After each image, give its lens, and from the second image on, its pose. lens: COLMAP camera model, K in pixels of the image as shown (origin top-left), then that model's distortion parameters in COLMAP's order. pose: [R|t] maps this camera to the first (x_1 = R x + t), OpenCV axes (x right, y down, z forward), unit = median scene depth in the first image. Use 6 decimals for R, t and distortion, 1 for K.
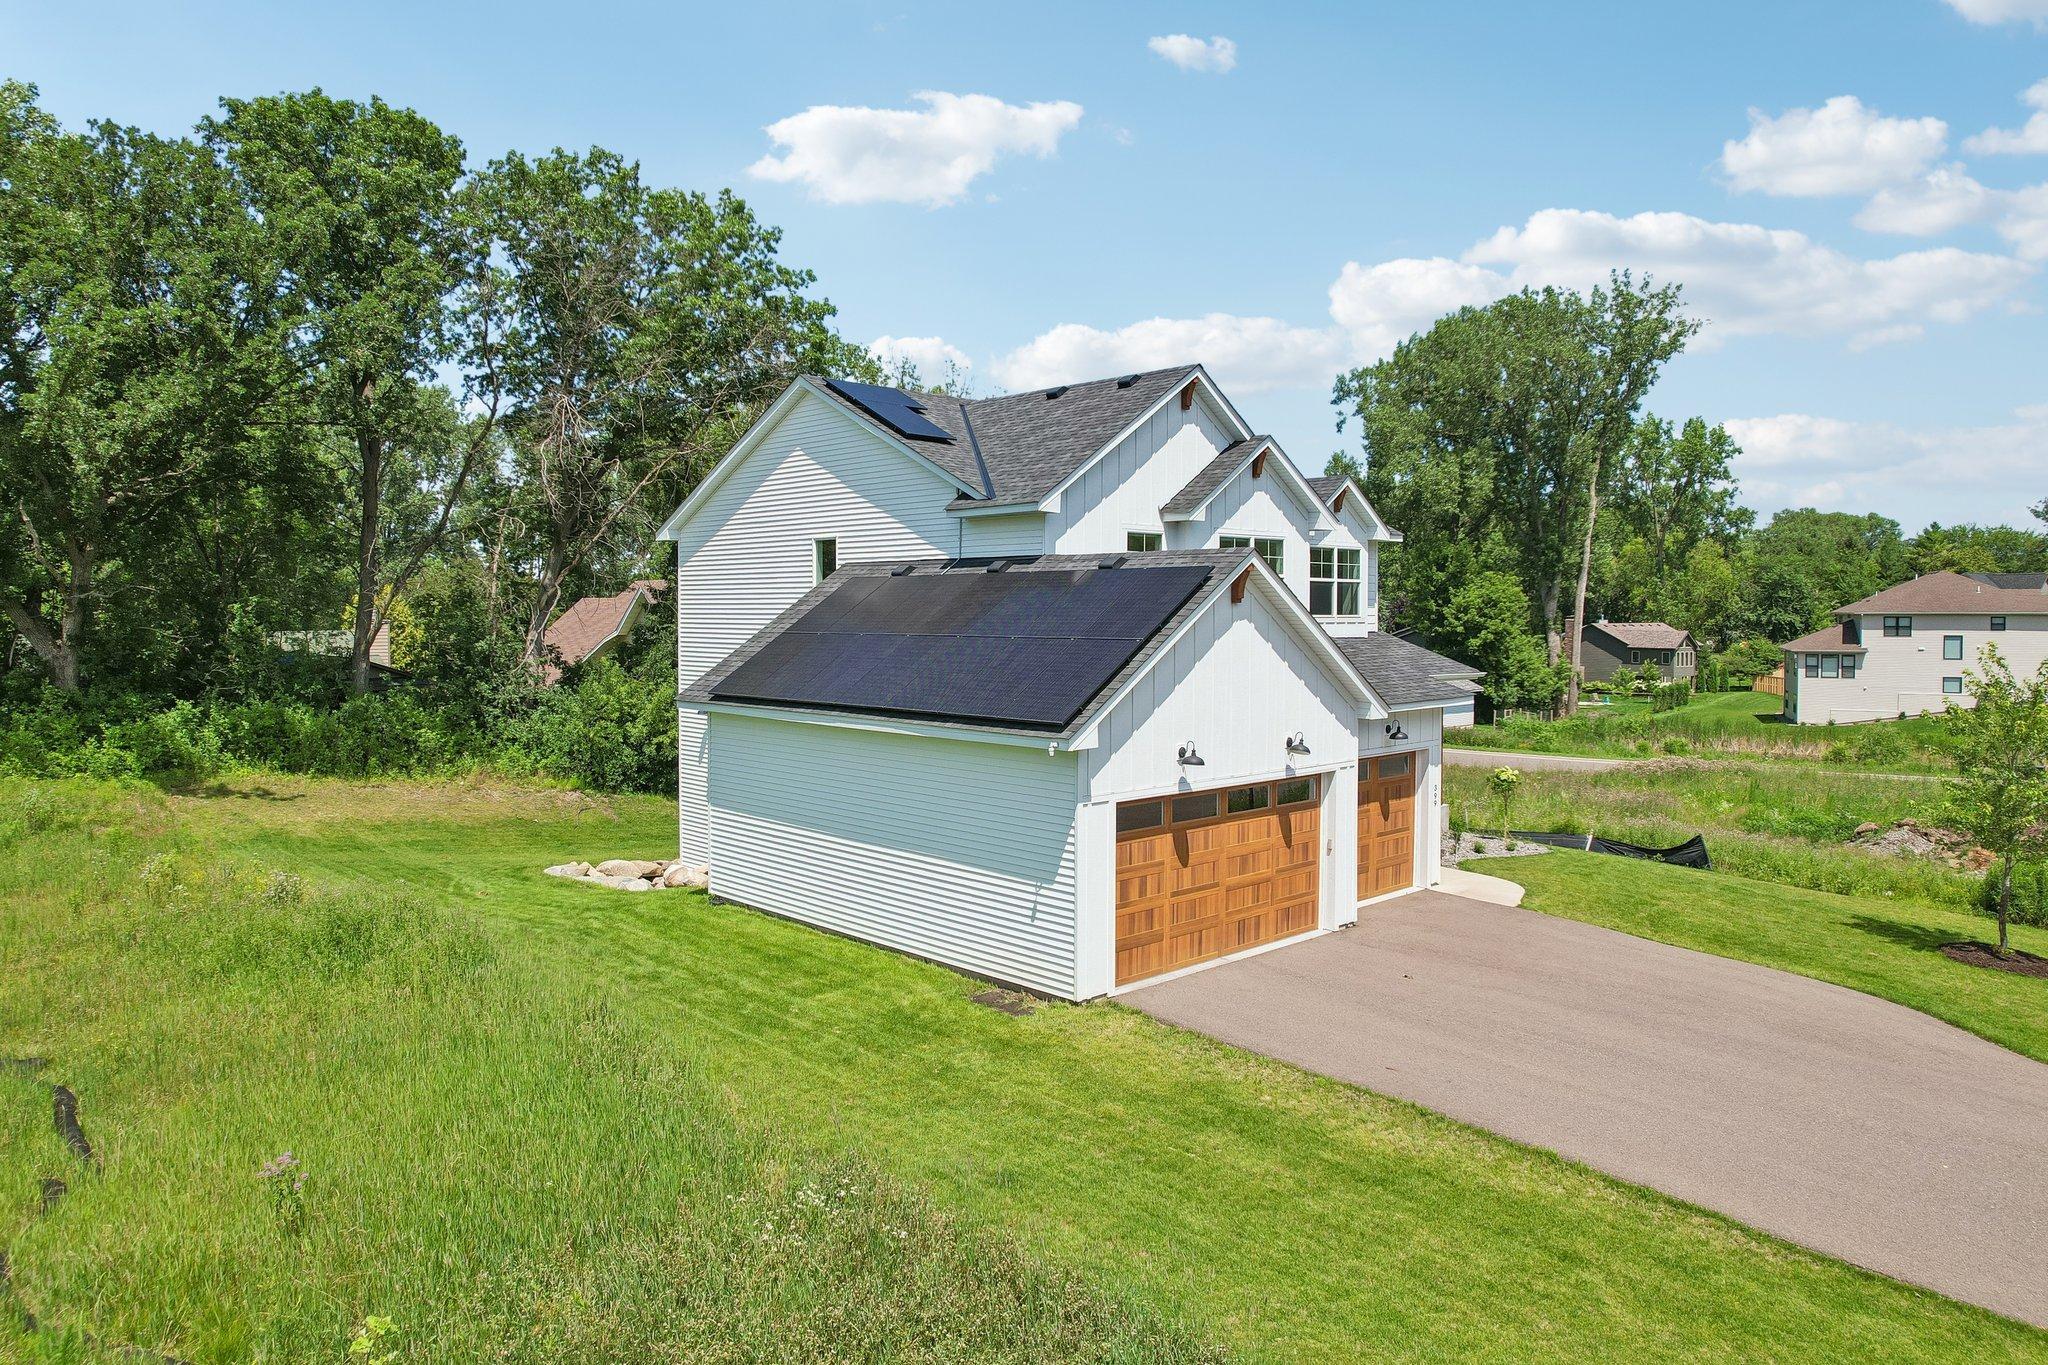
lens RADIAL K [[1371.8, 0, 1028.1], [0, 1371.8, 608.8], [0, 0, 1]] dist [-0.058610, 0.048909]
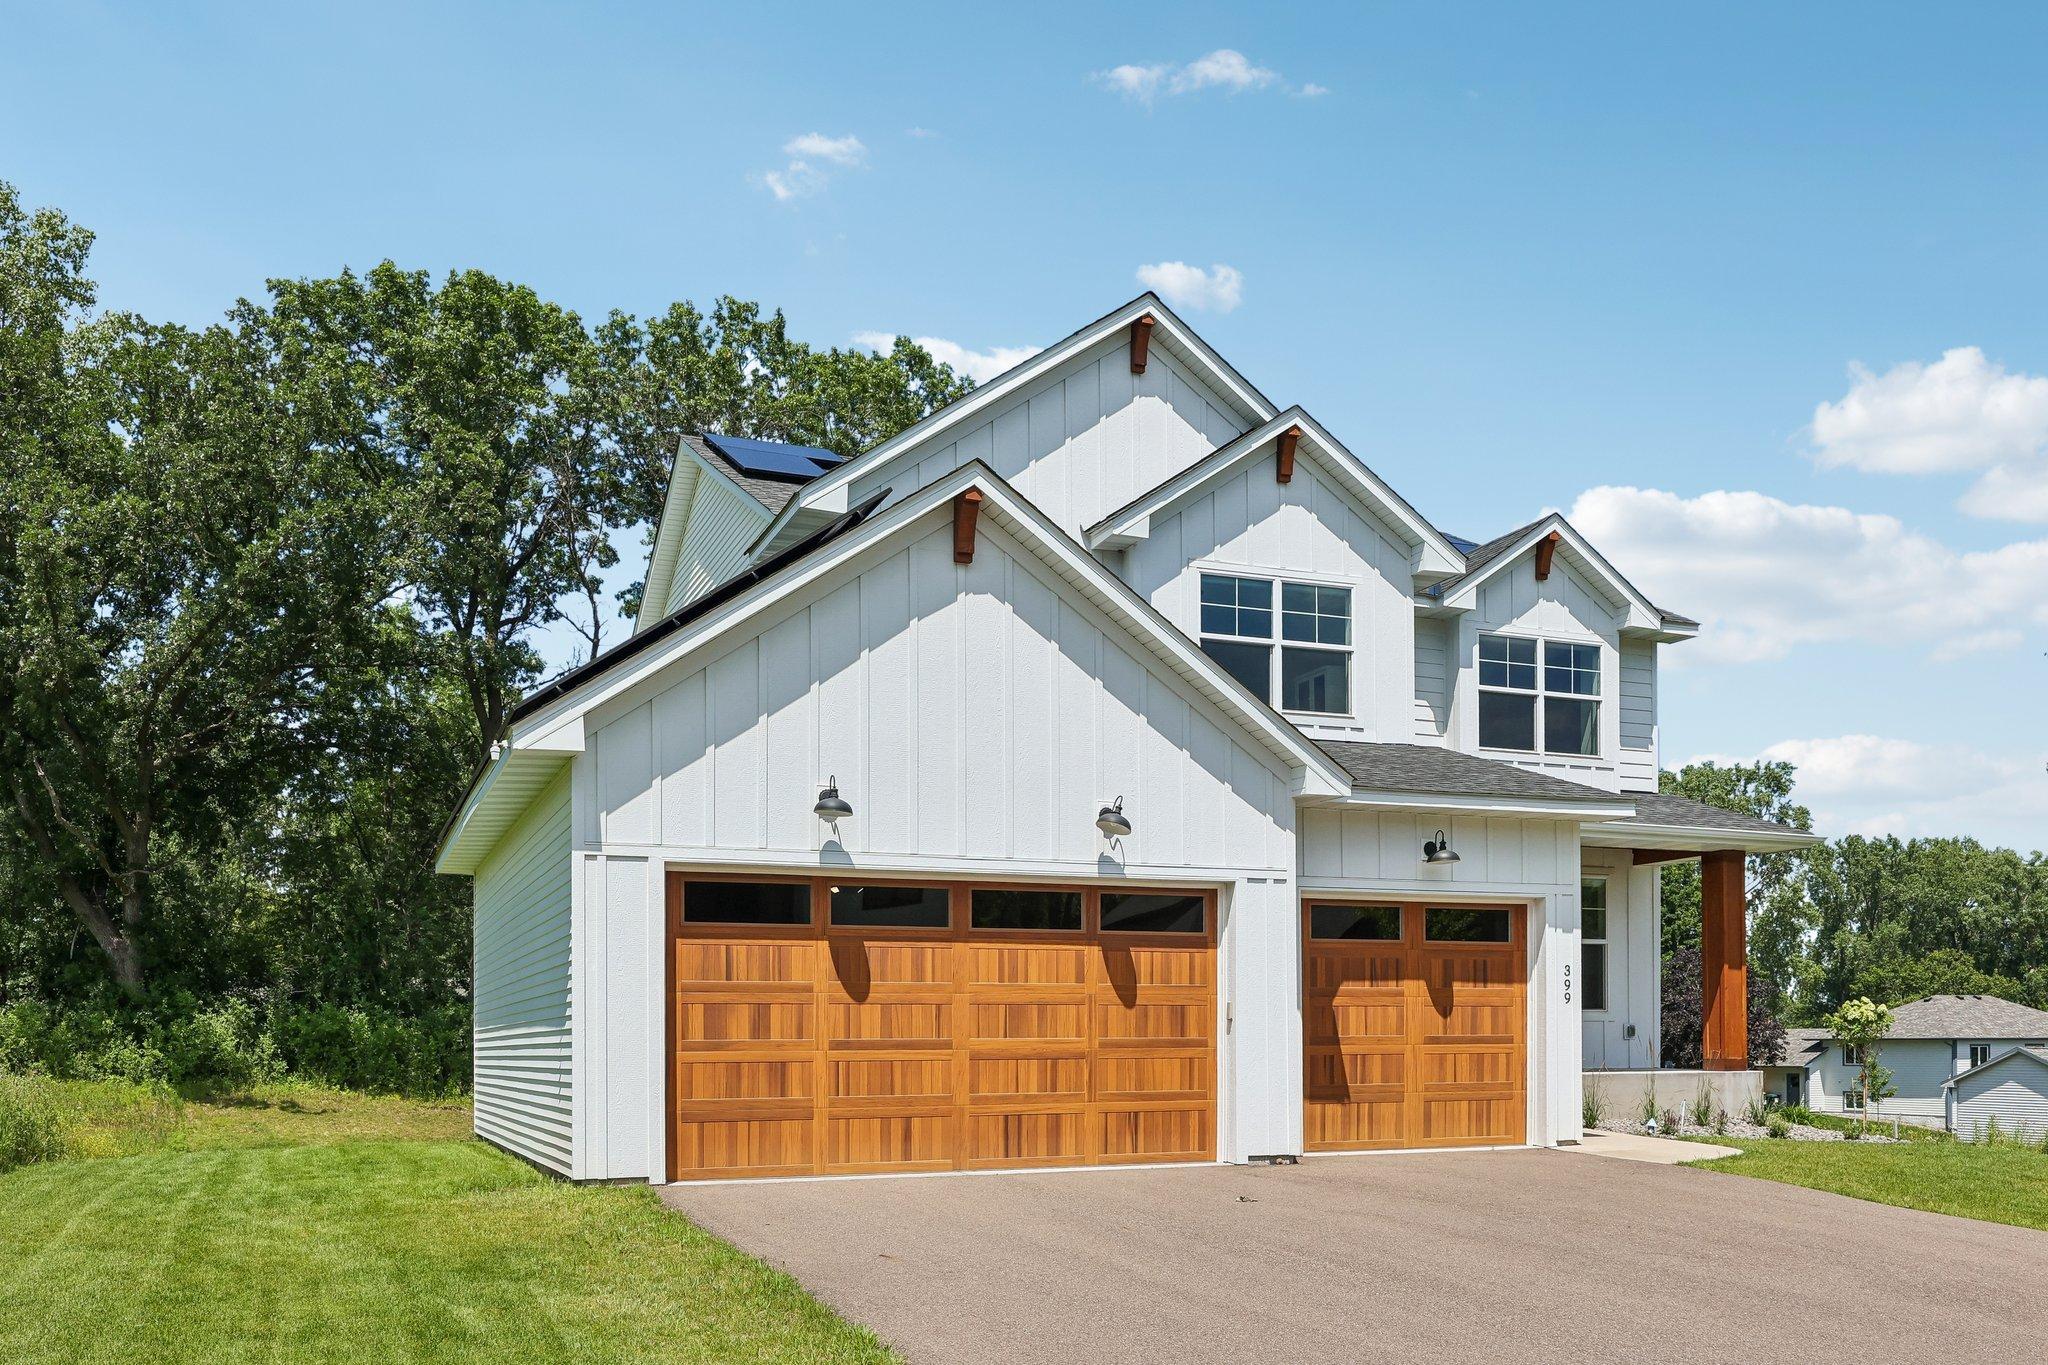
lens RADIAL K [[1726.4, 0, 1016.7], [0, 1726.4, 1047.3], [0, 0, 1]] dist [0.000728, 0.000966]
pose [[0.927256, -0.008715, -0.374327, 0.294563], [0.008674, 0.999961, -0.001794, 0.134996], [0.374328, -0.001583, 0.927295, 0.209585]]
